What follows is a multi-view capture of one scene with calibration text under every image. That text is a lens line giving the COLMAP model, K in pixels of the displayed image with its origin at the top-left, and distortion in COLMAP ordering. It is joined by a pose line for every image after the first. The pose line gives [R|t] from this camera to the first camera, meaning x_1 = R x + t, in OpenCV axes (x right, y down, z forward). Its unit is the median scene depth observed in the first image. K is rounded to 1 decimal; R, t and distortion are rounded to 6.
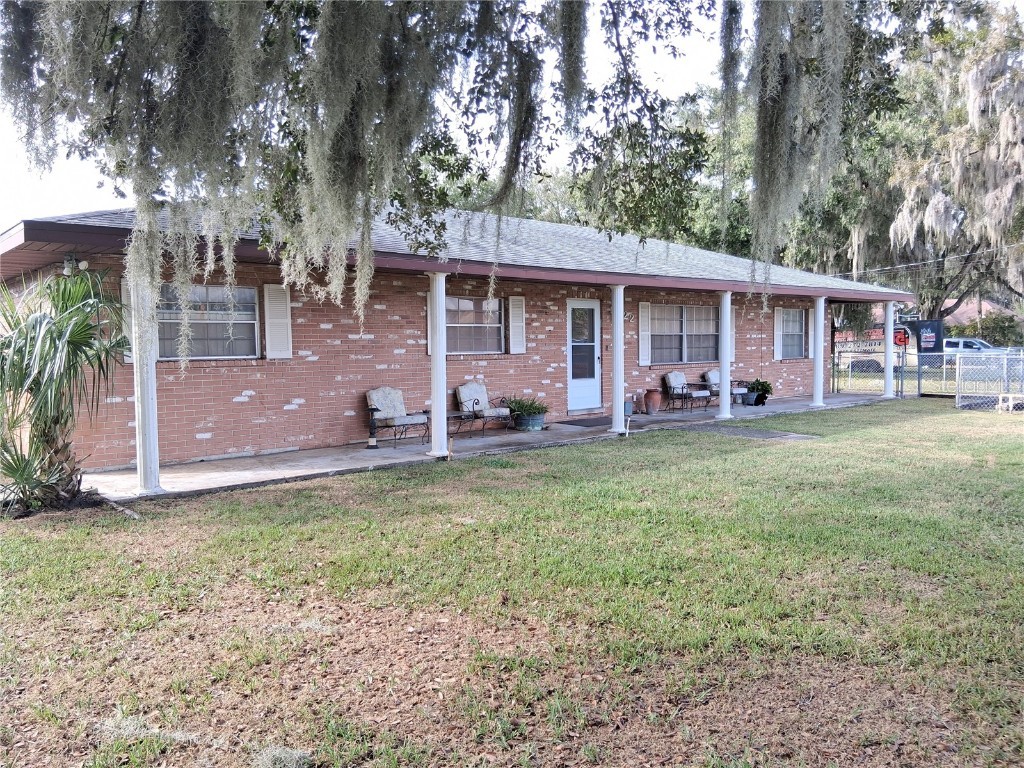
lens RADIAL K [[789.9, 0, 512.0], [0, 789.9, 384.0], [0, 0, 1]] dist [0.112446, -0.212899]
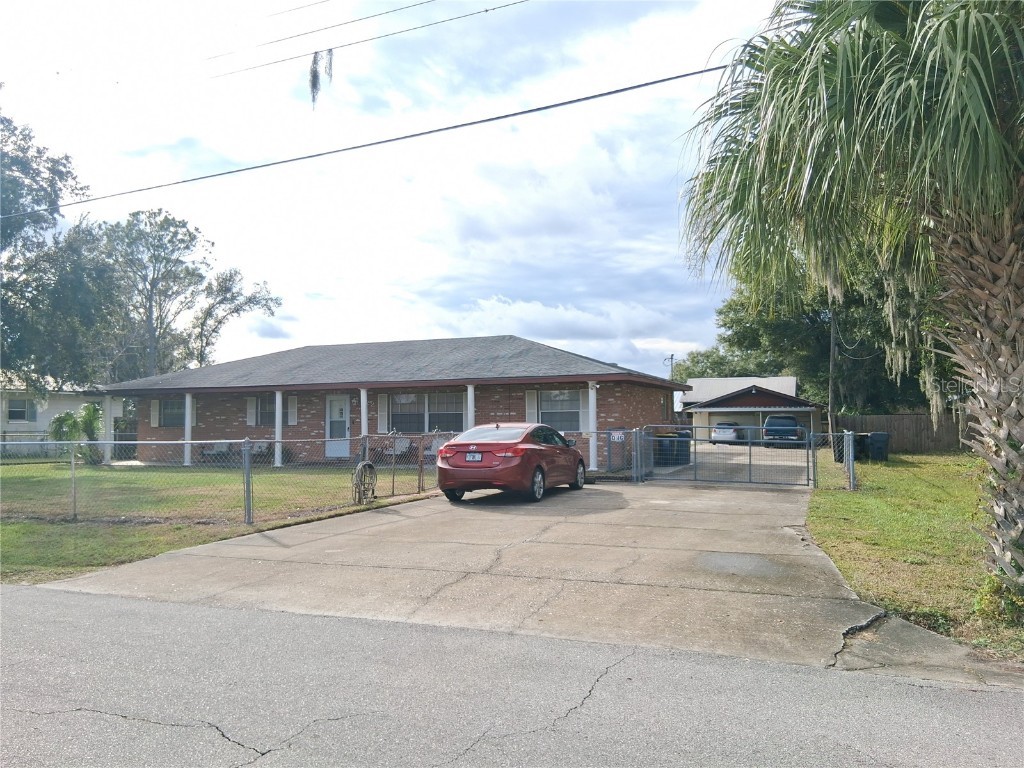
lens RADIAL K [[789.9, 0, 512.0], [0, 789.9, 384.0], [0, 0, 1]] dist [0.112446, -0.212899]
pose [[0.420630, -0.051183, -0.905788, 2.002300], [-0.049512, 0.995624, -0.079251, -0.010154], [0.905880, 0.078183, 0.416255, 0.652183]]
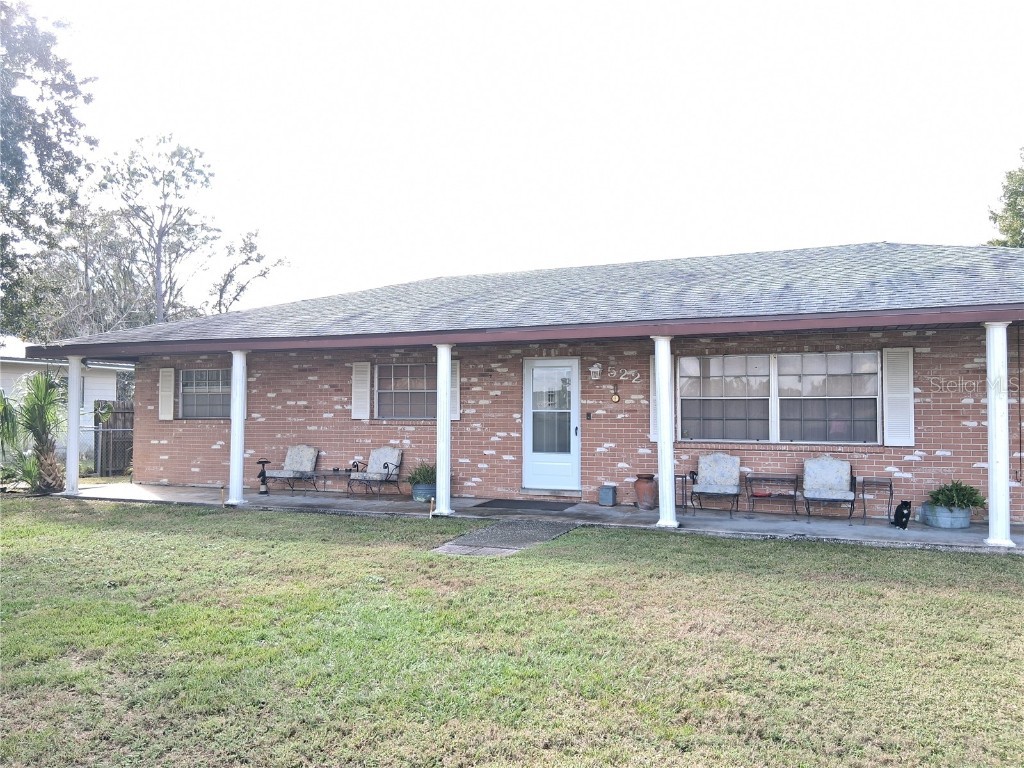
lens RADIAL K [[789.9, 0, 512.0], [0, 789.9, 384.0], [0, 0, 1]] dist [0.112446, -0.212899]
pose [[0.414527, -0.036718, -0.909296, 0.892900], [-0.060099, 0.995900, -0.067613, -0.021355], [0.908050, 0.082676, 0.410620, 0.662517]]
